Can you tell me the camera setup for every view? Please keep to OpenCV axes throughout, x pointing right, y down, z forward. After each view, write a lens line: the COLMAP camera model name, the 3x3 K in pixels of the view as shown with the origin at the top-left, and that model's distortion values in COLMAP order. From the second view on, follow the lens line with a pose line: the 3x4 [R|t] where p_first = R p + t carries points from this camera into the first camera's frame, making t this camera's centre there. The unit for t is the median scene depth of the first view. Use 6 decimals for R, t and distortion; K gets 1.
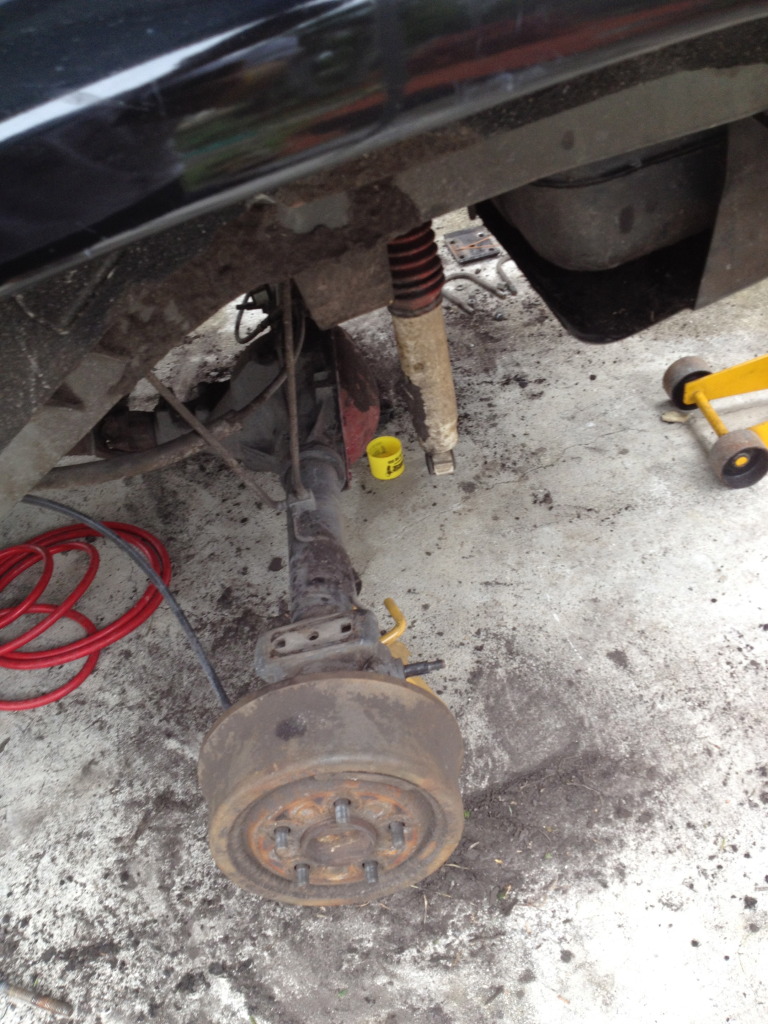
lens RADIAL K [[918.9, 0, 383.5], [0, 918.9, 461.4], [0, 0, 1]] dist [0.000592, -0.089475]
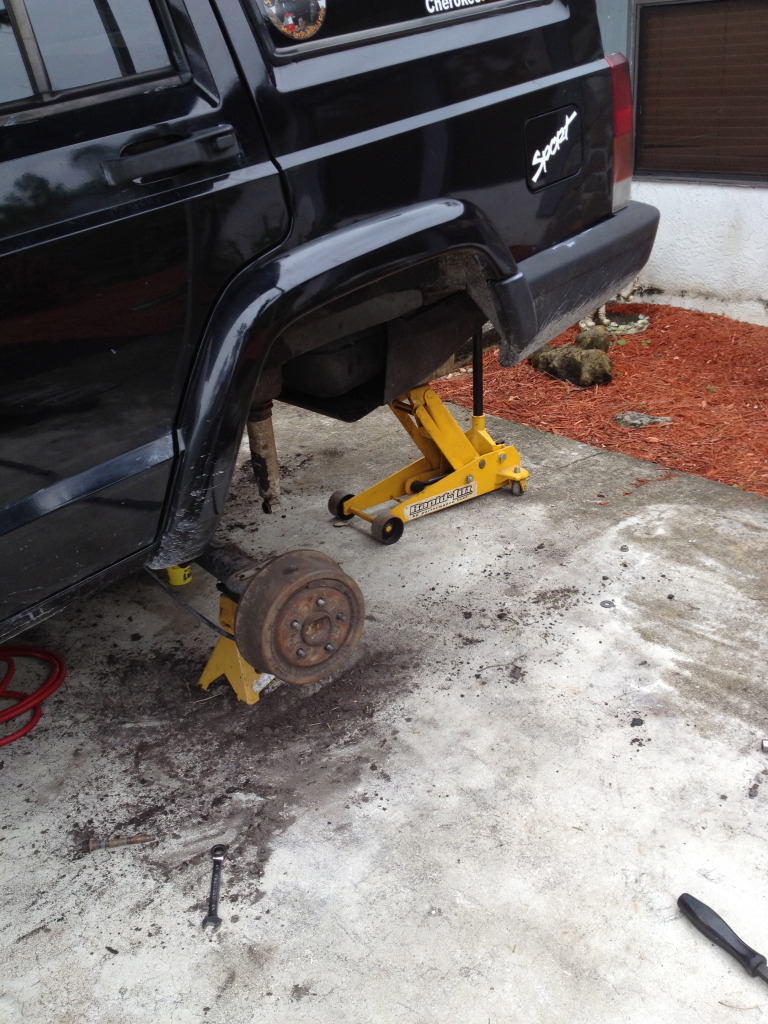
lens RADIAL K [[1038.6, 0, 384.0], [0, 1038.6, 512.0], [0, 0, 1]] dist [-0.167550, -0.005303]
pose [[0.844721, -0.090071, 0.527573, -0.863119], [0.259834, 0.930793, -0.257120, 0.616879], [-0.467903, 0.354276, 0.809664, -0.812380]]
